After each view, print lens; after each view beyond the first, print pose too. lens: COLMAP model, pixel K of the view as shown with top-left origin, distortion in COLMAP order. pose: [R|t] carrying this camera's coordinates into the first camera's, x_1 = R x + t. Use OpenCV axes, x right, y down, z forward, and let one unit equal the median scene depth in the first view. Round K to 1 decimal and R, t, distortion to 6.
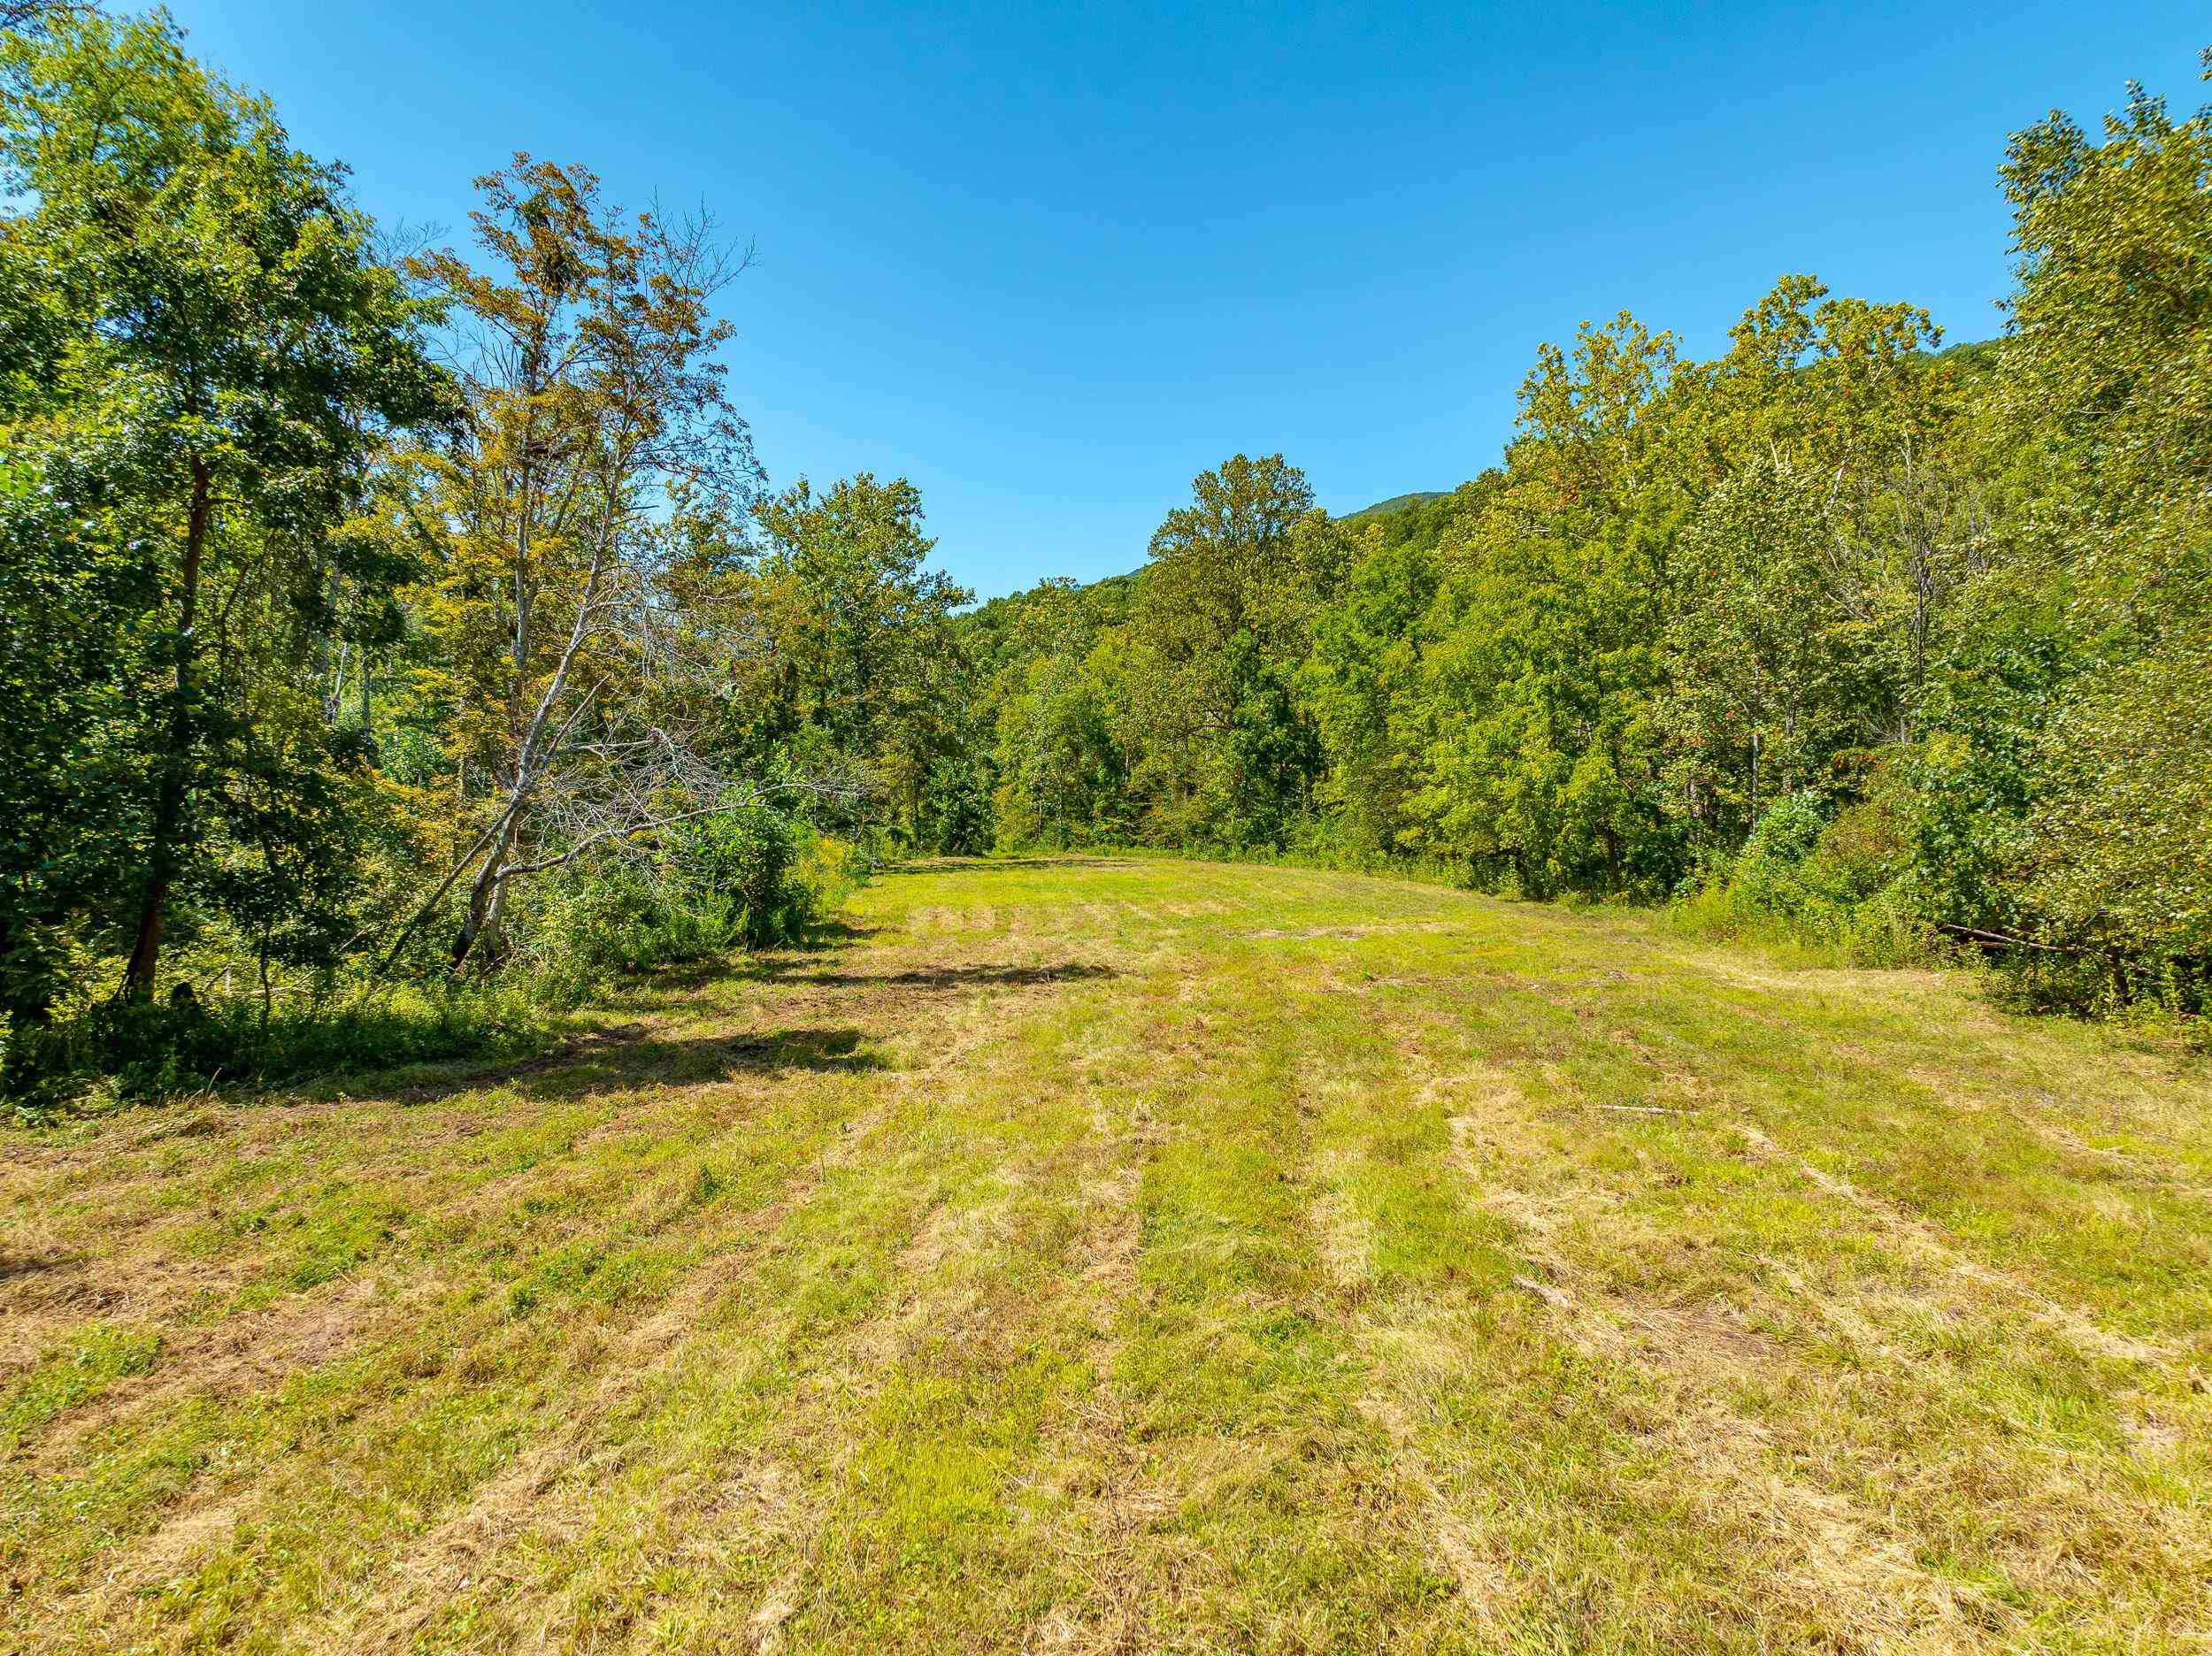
lens RADIAL K [[1546.1, 0, 1106.2], [0, 1546.1, 826.2], [0, 0, 1]] dist [-0.035828, 0.025111]
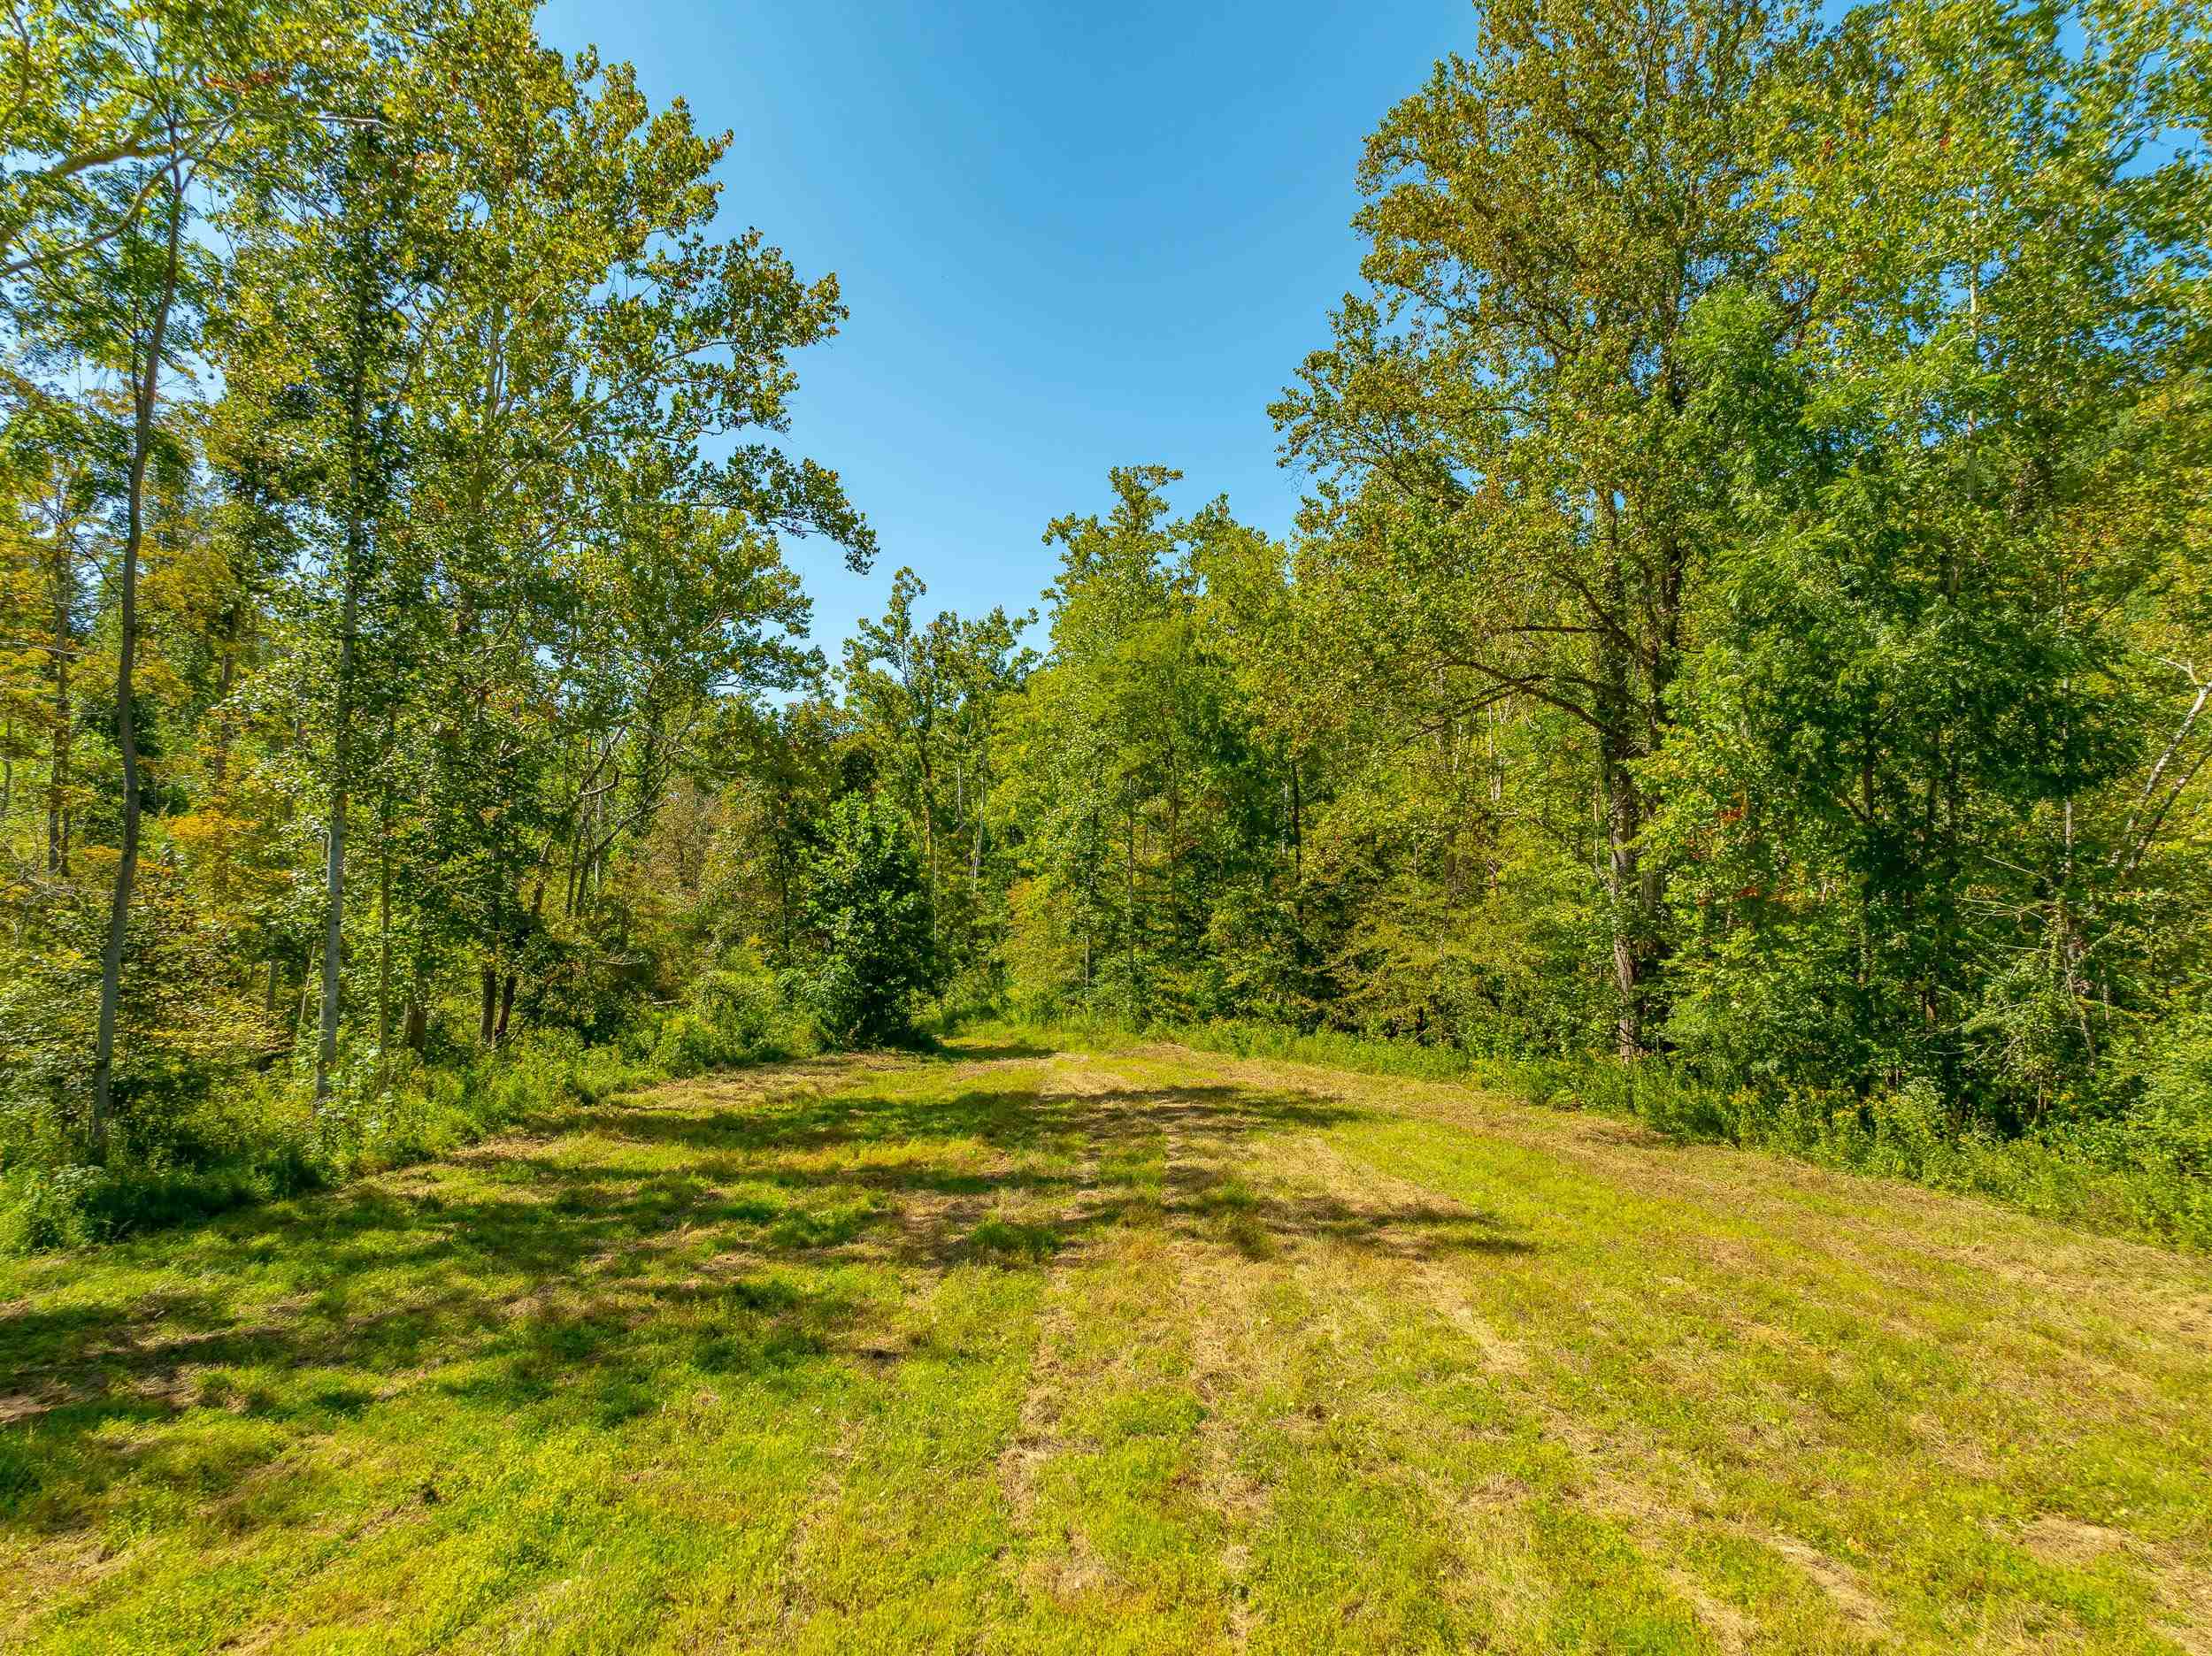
lens RADIAL K [[1546.1, 0, 1104.8], [0, 1546.1, 829.4], [0, 0, 1]] dist [-0.035828, 0.025111]
pose [[0.995324, -0.006610, -0.096367, 0.003923], [0.000200, 0.997795, -0.066373, -0.010956], [0.096594, 0.066043, 0.993130, 0.627006]]
